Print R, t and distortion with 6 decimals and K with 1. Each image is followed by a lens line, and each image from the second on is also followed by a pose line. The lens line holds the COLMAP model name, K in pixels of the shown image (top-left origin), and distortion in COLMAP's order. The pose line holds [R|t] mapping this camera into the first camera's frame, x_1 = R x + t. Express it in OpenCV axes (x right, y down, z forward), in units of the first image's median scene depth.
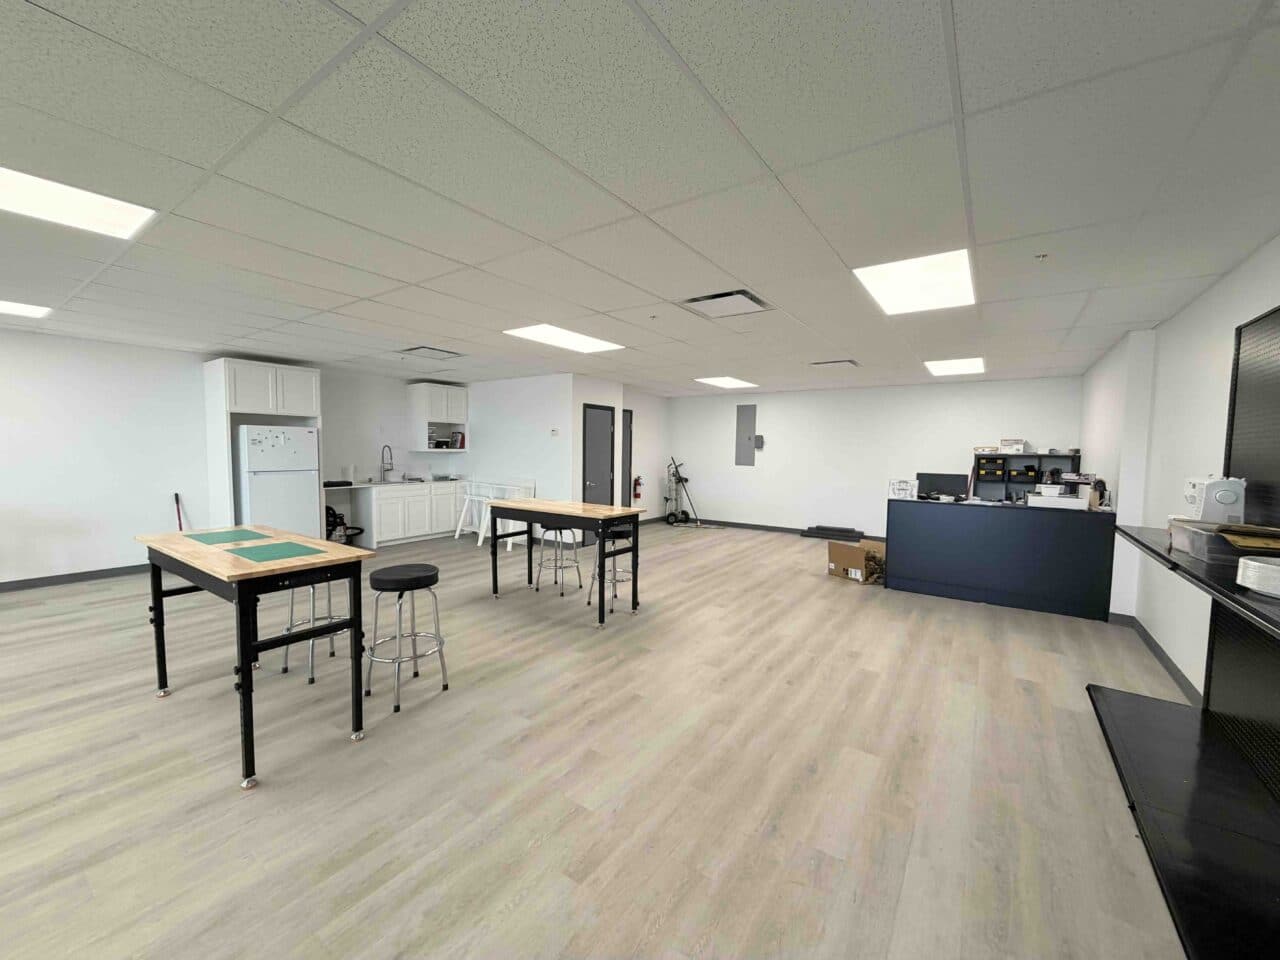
lens RADIAL K [[517.1, 0, 640.0], [0, 517.1, 480.0], [0, 0, 1]] dist [-0.000560, 0.006301]
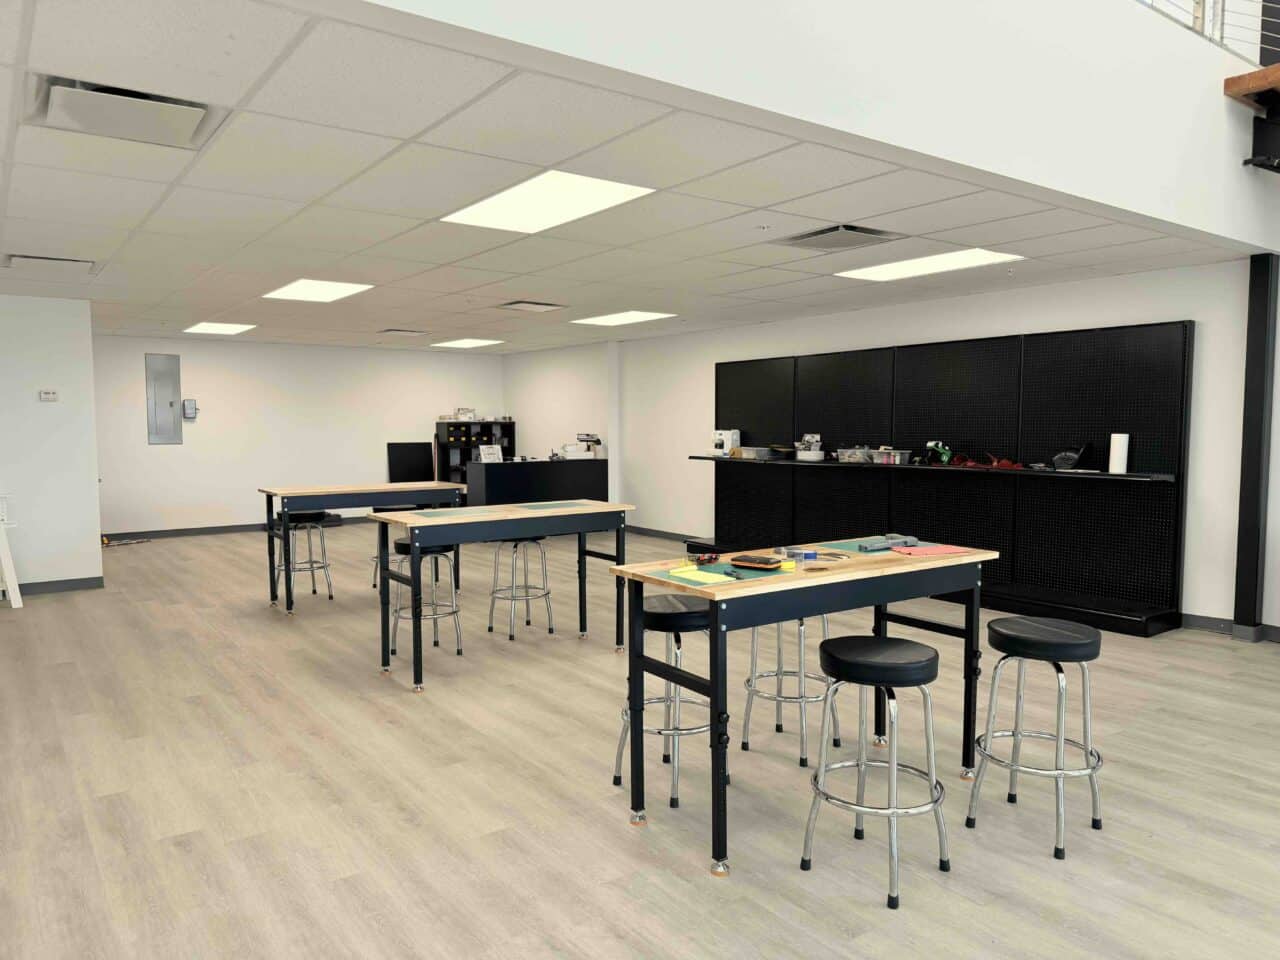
lens RADIAL K [[896.7, 0, 640.0], [0, 896.7, 480.0], [0, 0, 1]] dist [0.091512, -0.132063]
pose [[0.333524, -0.082186, 0.939153, -0.963159], [0.062734, 0.995920, 0.064875, -0.027247], [-0.940652, 0.037279, 0.337318, 0.009816]]
